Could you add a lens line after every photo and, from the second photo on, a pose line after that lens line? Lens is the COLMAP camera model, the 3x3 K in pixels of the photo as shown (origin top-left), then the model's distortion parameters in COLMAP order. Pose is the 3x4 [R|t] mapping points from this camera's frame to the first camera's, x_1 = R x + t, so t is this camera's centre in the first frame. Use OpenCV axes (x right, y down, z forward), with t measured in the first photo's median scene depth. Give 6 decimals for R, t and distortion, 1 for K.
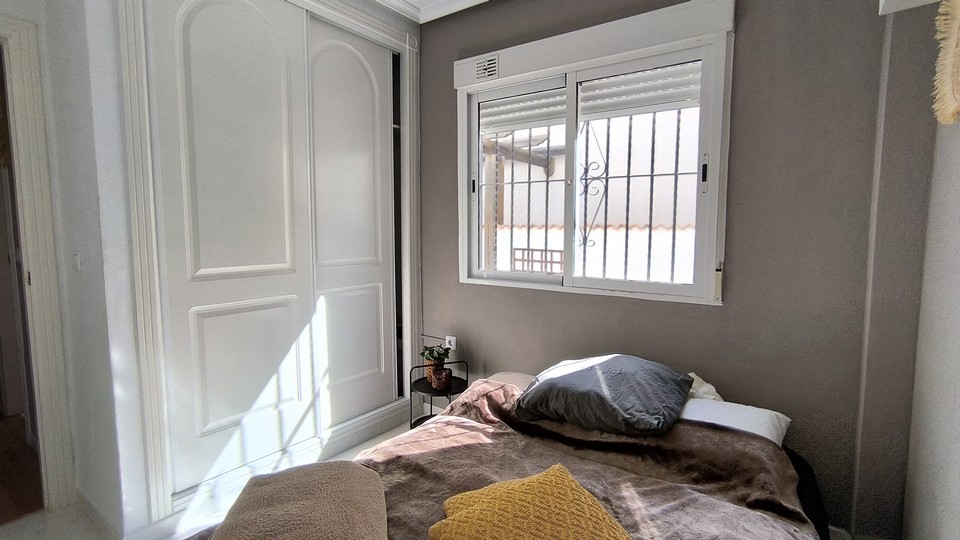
lens RADIAL K [[443.7, 0, 476.6], [0, 443.7, 269.6], [0, 0, 1]] dist [-0.027401, 0.011372]
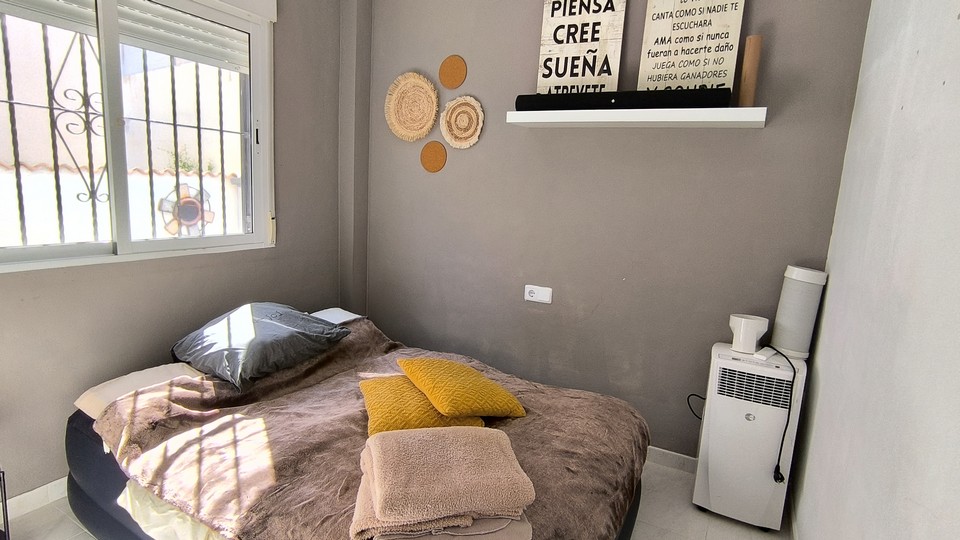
lens RADIAL K [[443.7, 0, 476.6], [0, 443.7, 269.6], [0, 0, 1]] dist [-0.027401, 0.011372]
pose [[-0.052443, -0.178836, 0.982480, -0.727253], [0.057169, 0.981683, 0.181743, -0.050182], [-0.996986, 0.065699, -0.041259, 0.492965]]
